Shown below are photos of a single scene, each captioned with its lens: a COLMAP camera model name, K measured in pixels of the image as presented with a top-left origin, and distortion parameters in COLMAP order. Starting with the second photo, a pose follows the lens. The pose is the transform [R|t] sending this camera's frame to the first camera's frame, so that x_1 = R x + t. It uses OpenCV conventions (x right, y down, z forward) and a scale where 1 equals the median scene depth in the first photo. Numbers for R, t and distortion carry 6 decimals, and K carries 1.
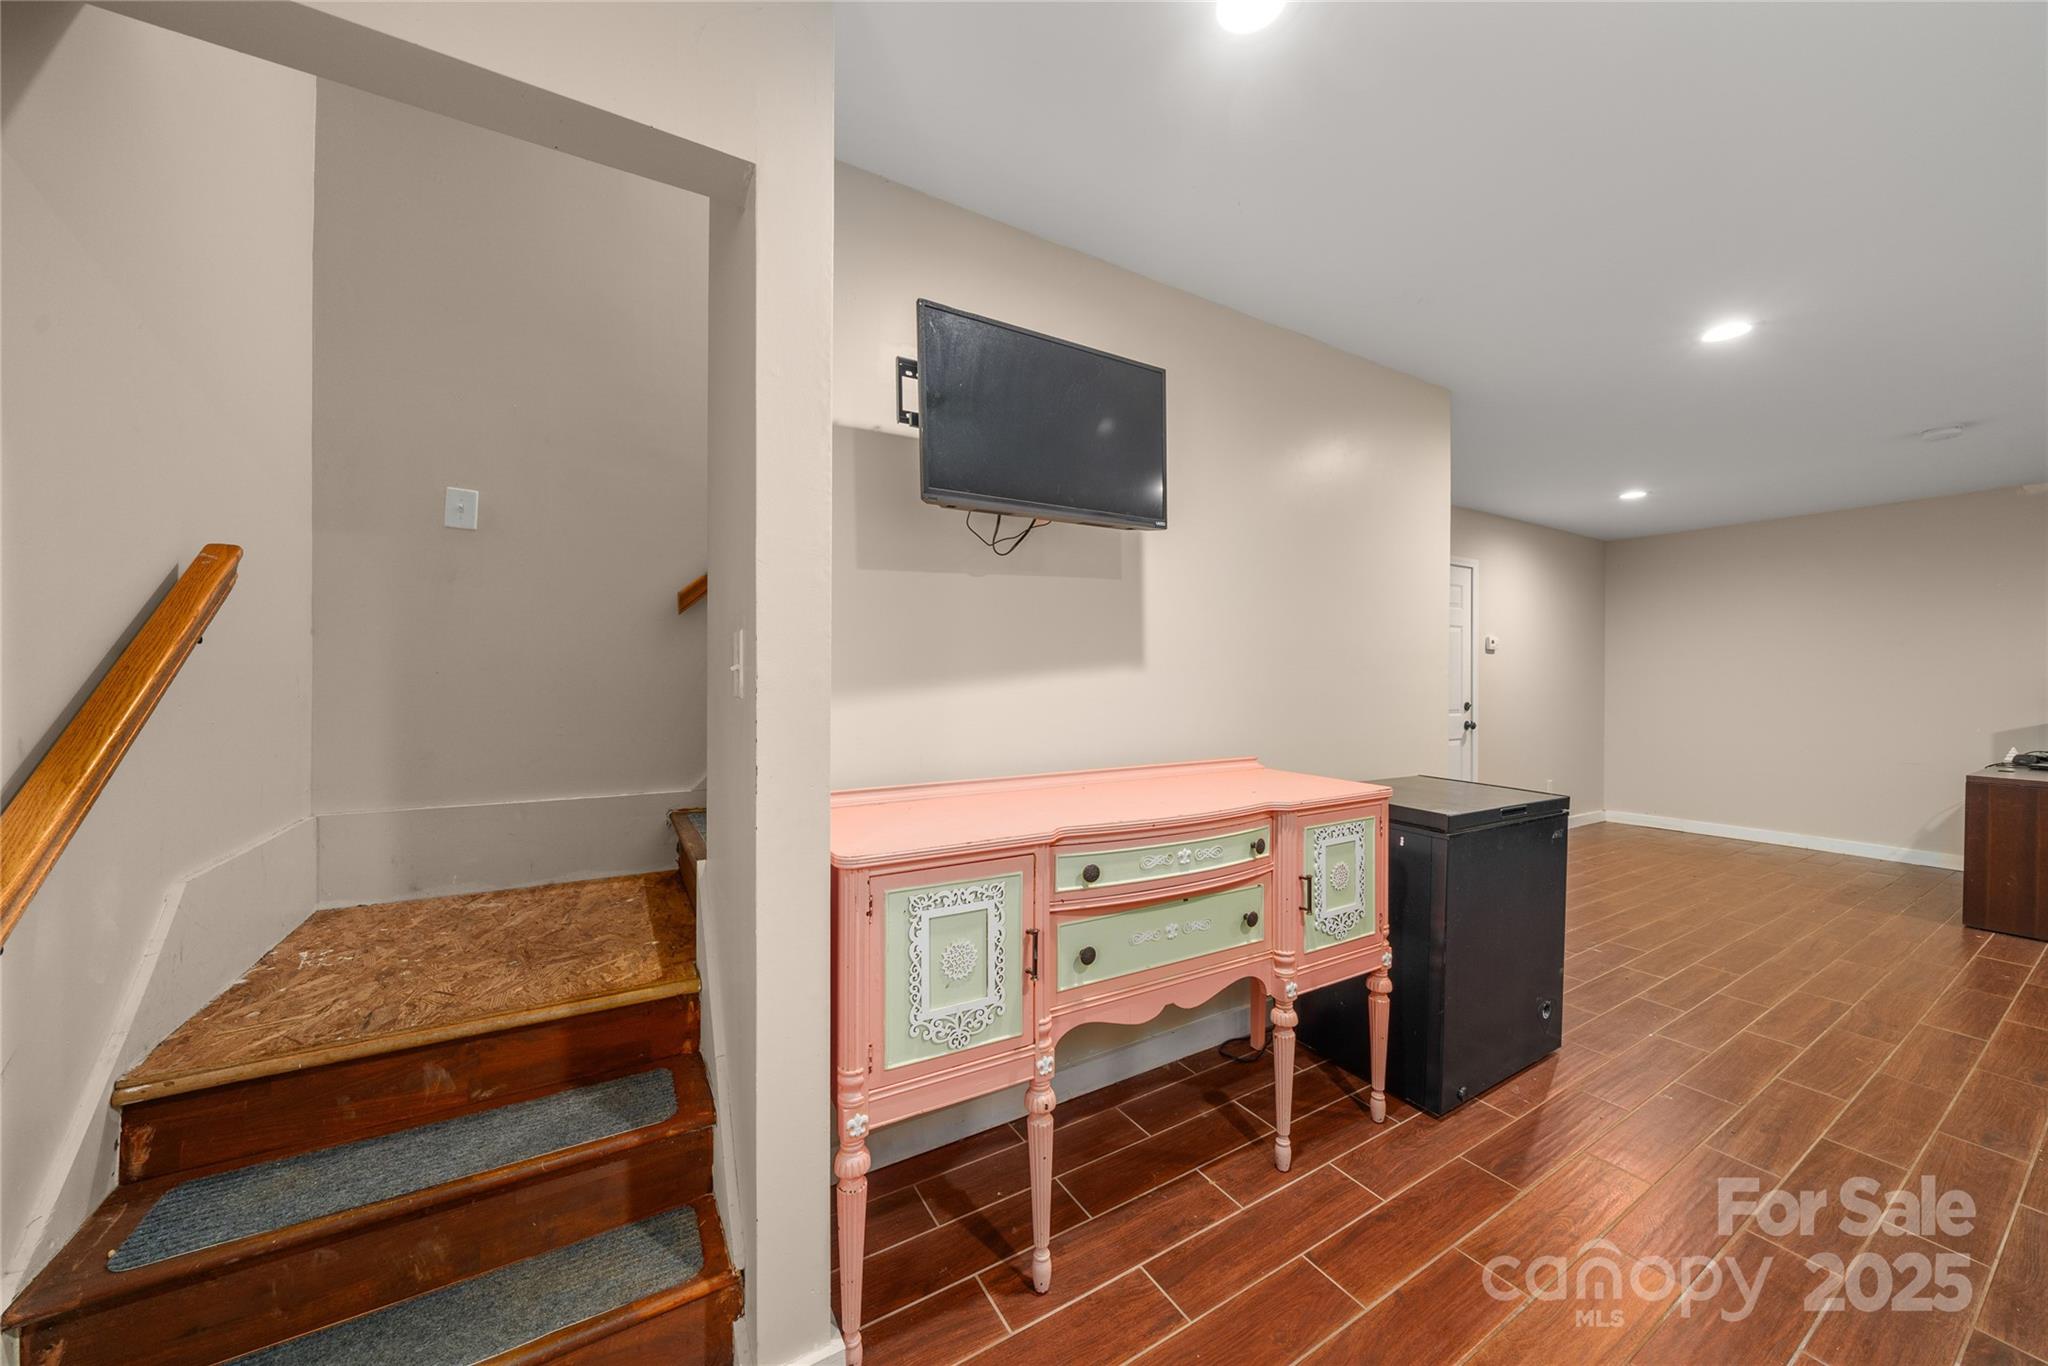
lens RADIAL K [[712.3, 0, 1023.3], [0, 712.3, 671.7], [0, 0, 1]] dist [-0.001071, 0.000092]
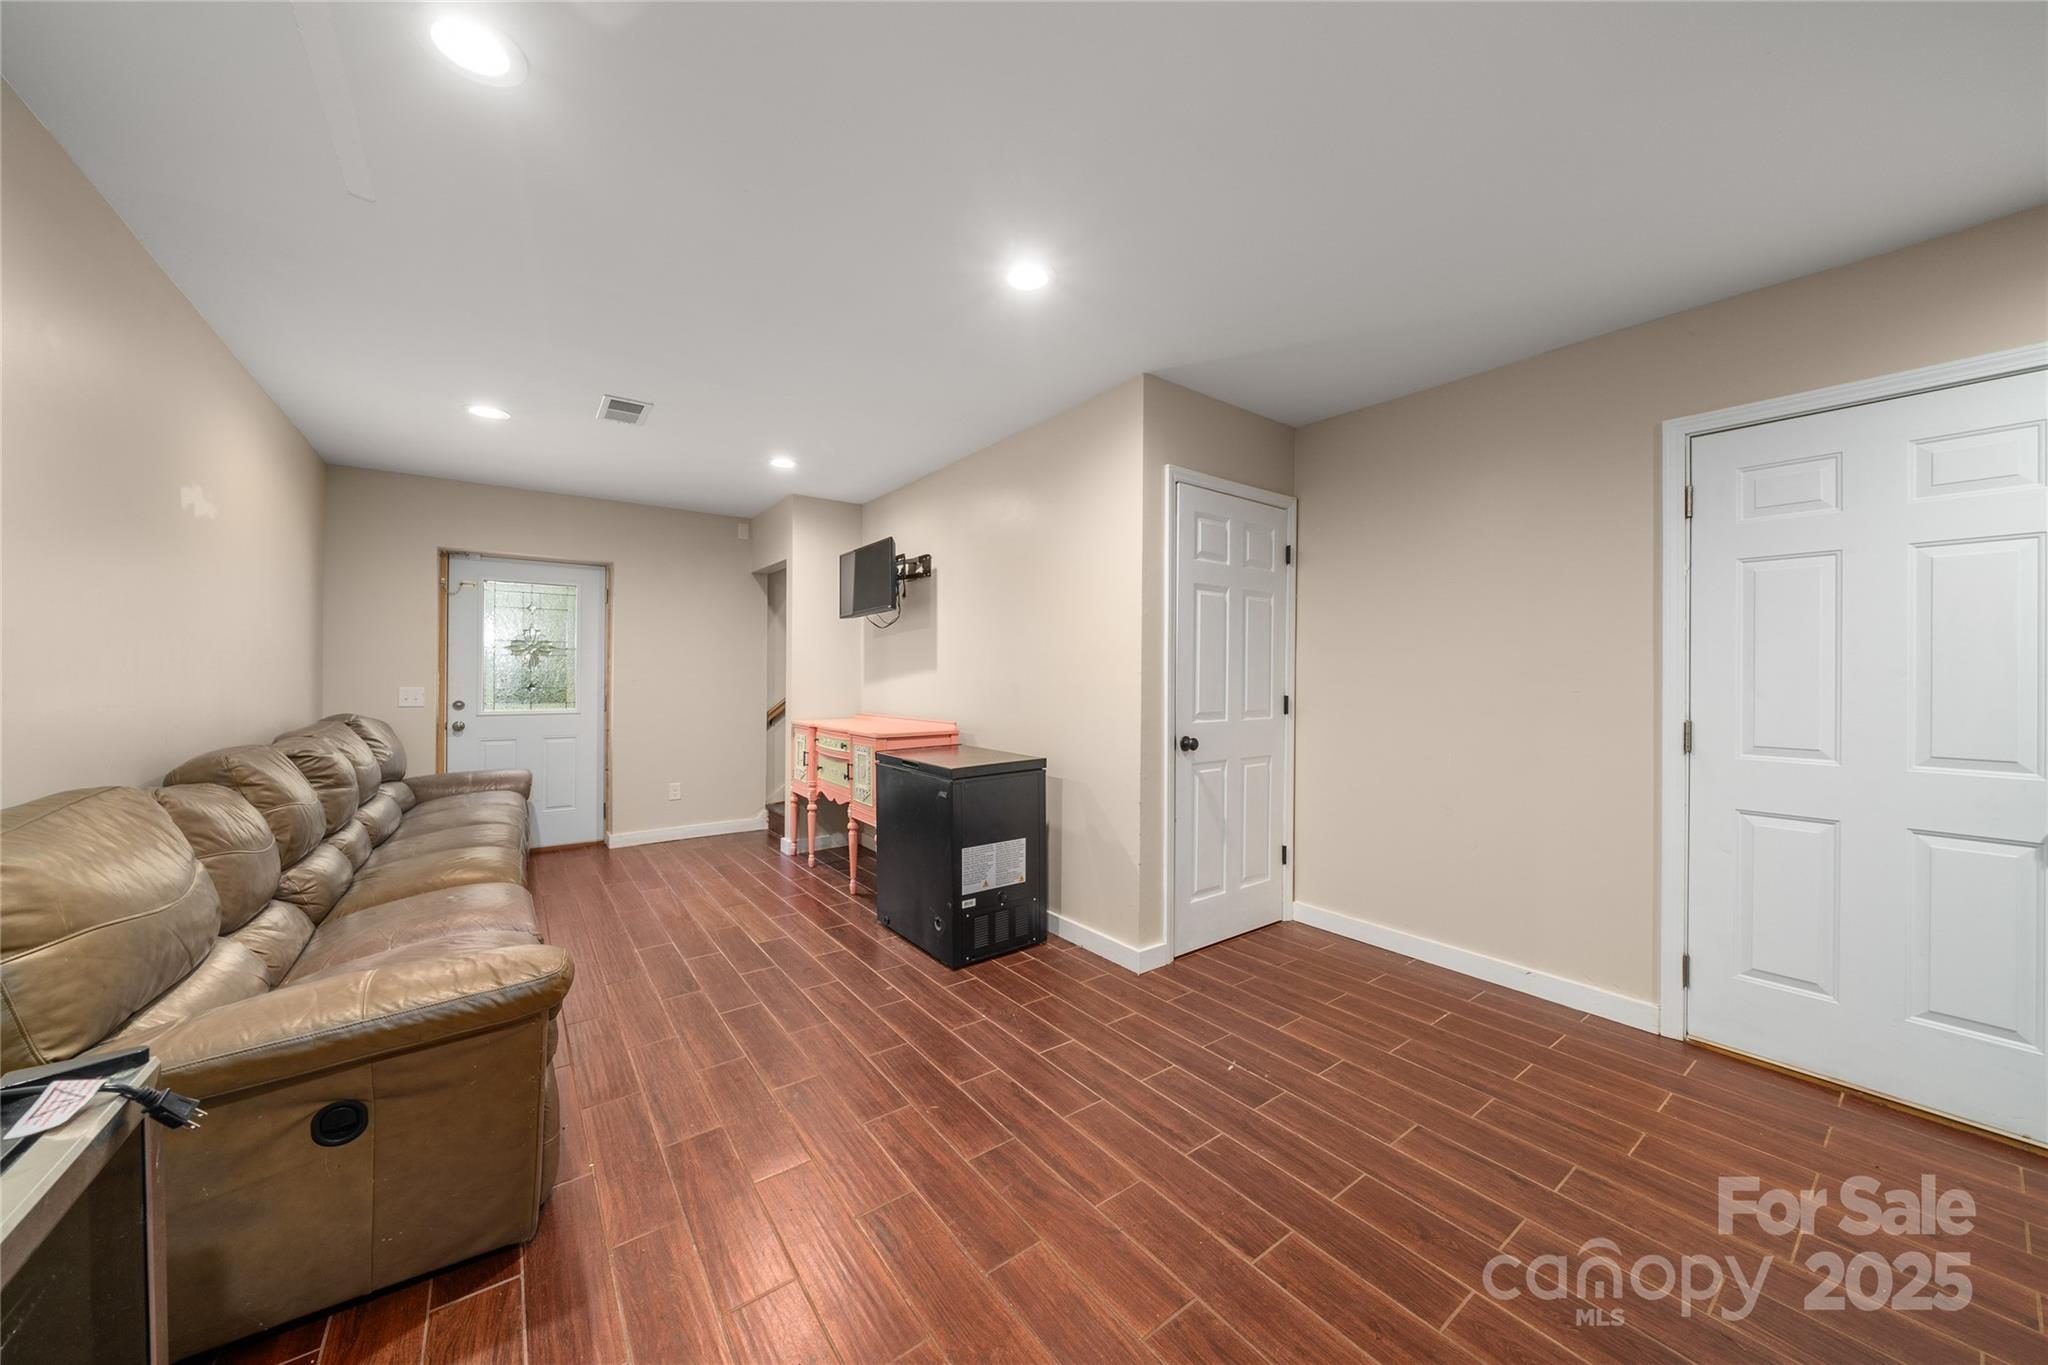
lens RADIAL K [[712.3, 0, 1023.3], [0, 712.3, 671.2], [0, 0, 1]] dist [-0.001071, 0.000092]
pose [[0.098526, -0.010583, -0.995078, 1.737898], [0.000052, 0.999944, -0.010630, 0.017931], [0.995135, 0.000995, 0.098521, 0.862125]]
